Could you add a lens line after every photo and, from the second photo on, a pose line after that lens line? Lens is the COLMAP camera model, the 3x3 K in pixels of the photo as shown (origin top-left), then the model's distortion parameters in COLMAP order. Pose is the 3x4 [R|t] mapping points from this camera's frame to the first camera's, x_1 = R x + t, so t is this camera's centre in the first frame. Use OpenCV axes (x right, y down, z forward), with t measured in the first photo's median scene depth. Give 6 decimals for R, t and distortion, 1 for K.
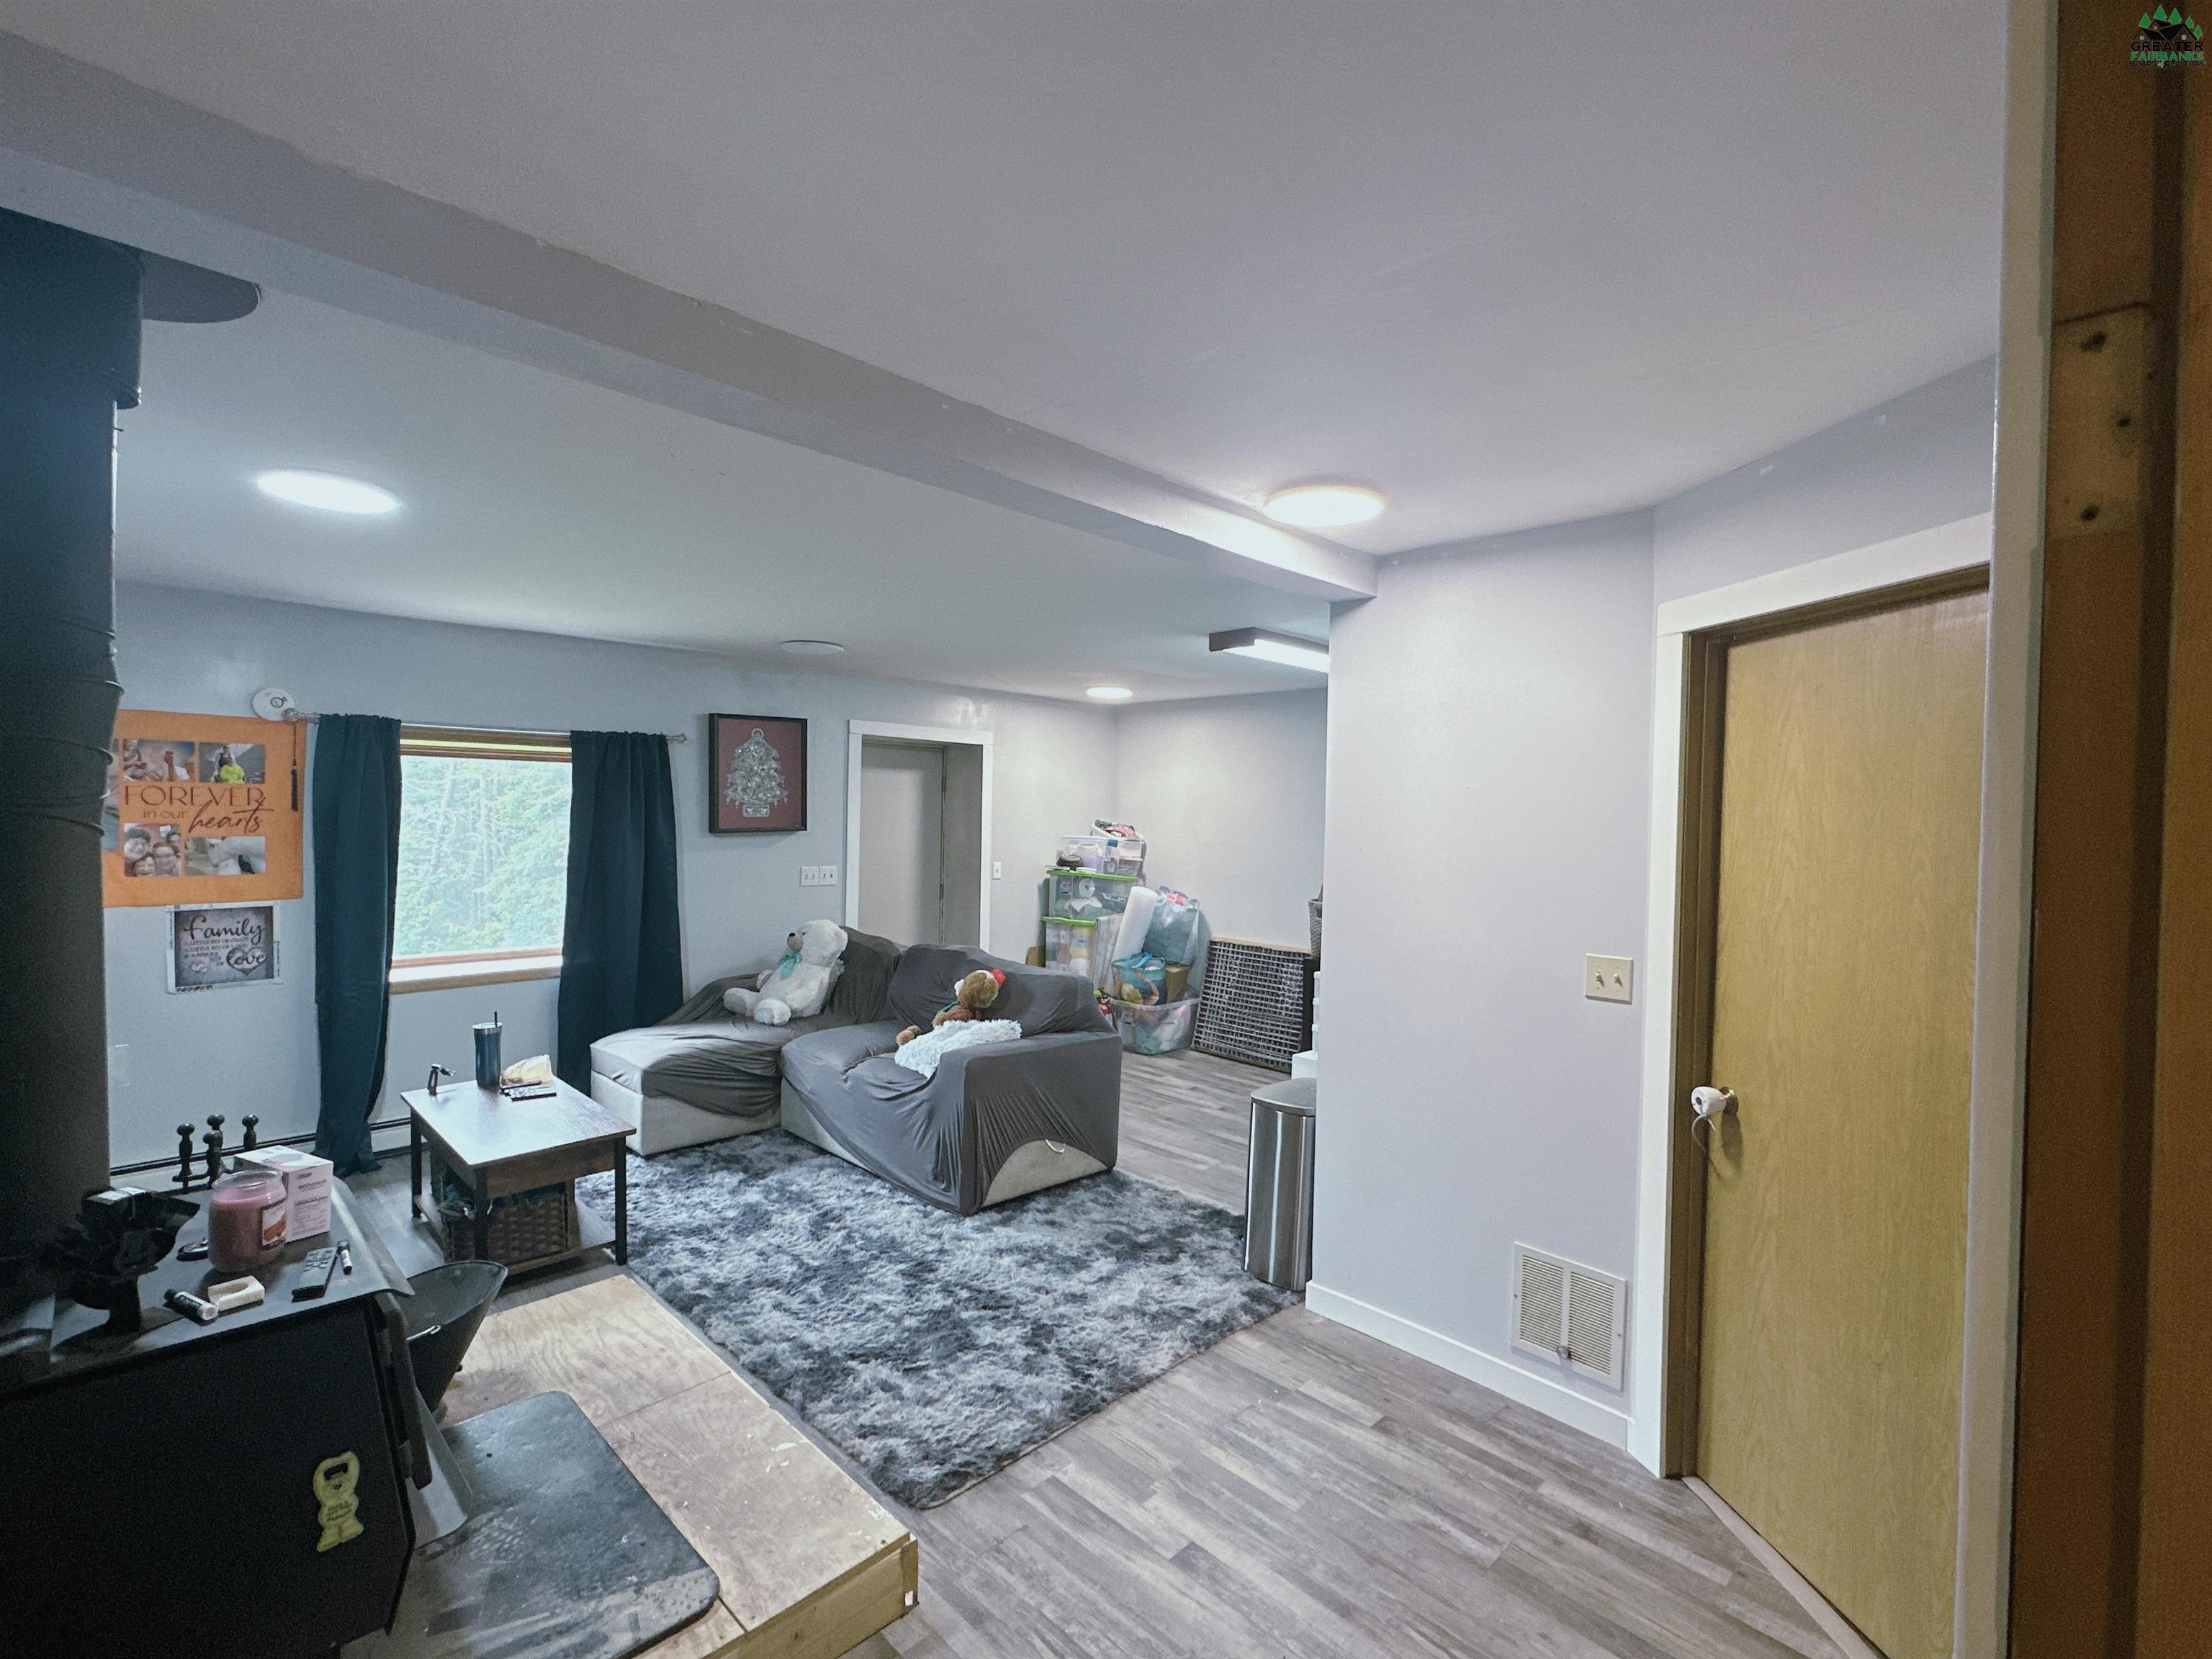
lens RADIAL K [[1002.2, 0, 1101.0], [0, 1002.2, 823.6], [0, 0, 1]] dist [-0.002531, -0.000828]
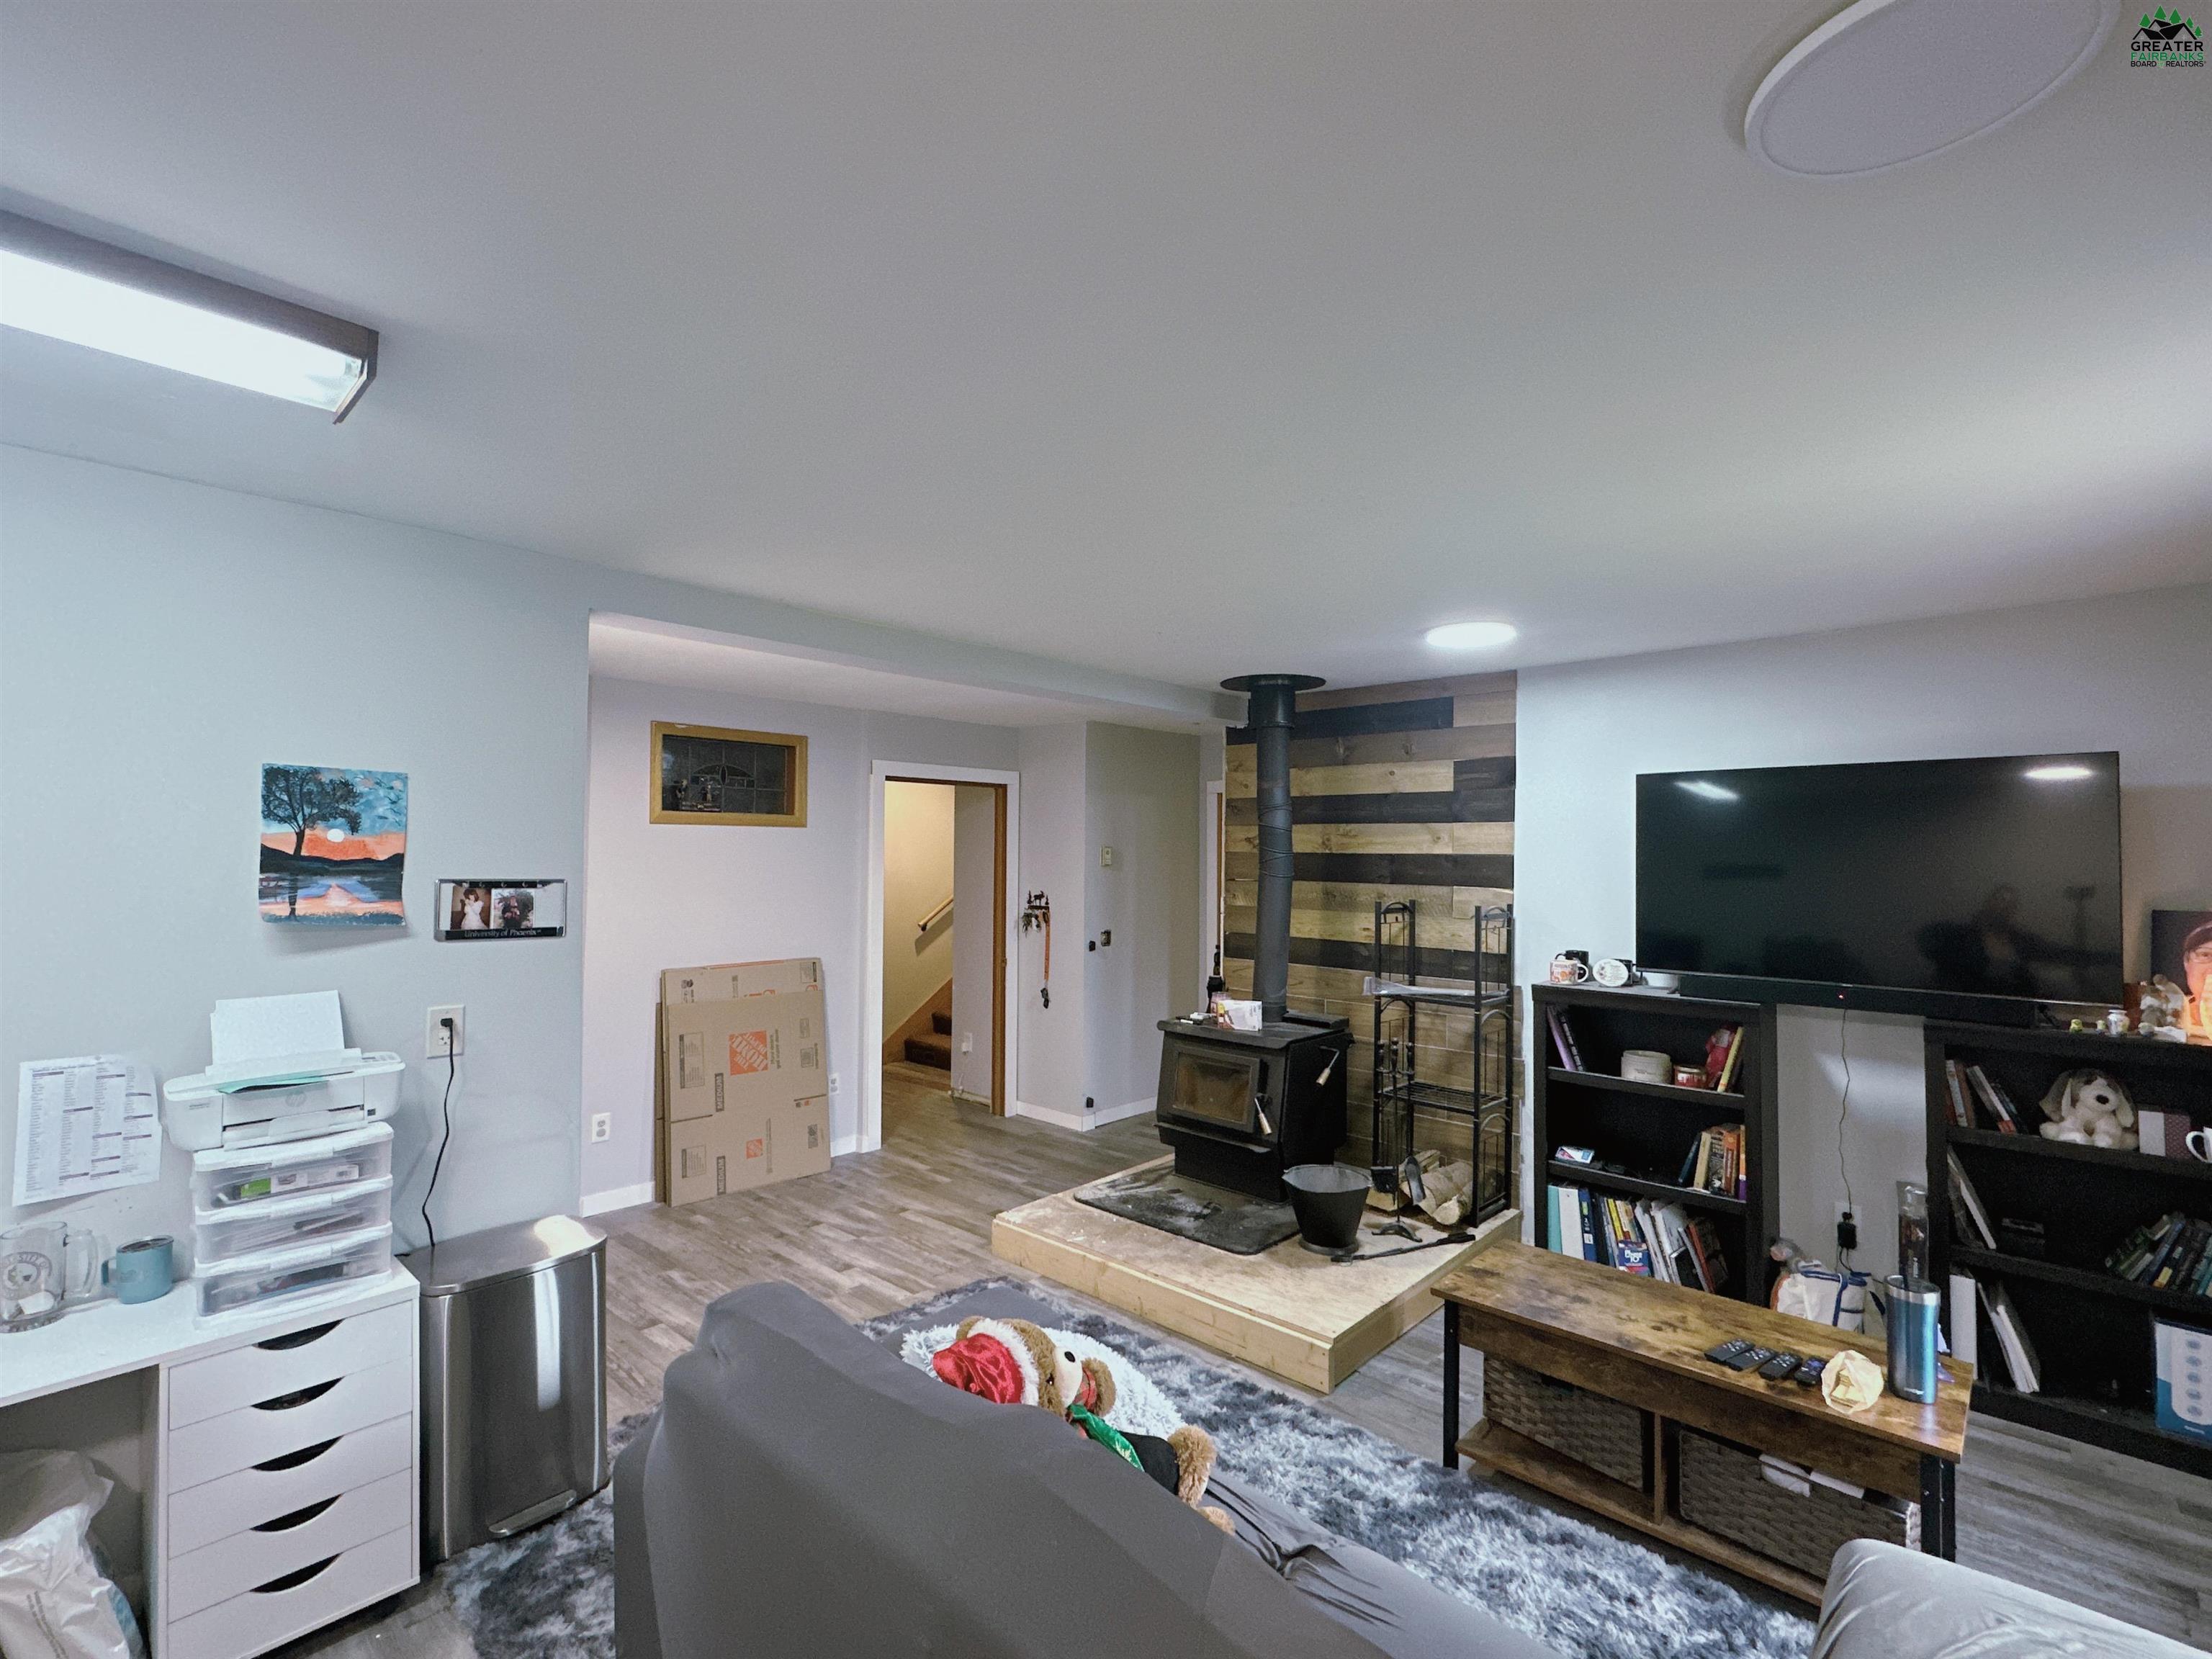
lens RADIAL K [[1002.2, 0, 1101.0], [0, 1002.2, 823.6], [0, 0, 1]] dist [-0.002531, -0.000828]
pose [[-0.998716, -0.028056, -0.042172, -0.277166], [-0.027453, 0.999513, -0.014813, -0.055128], [0.042567, -0.013636, -0.999001, 2.843617]]
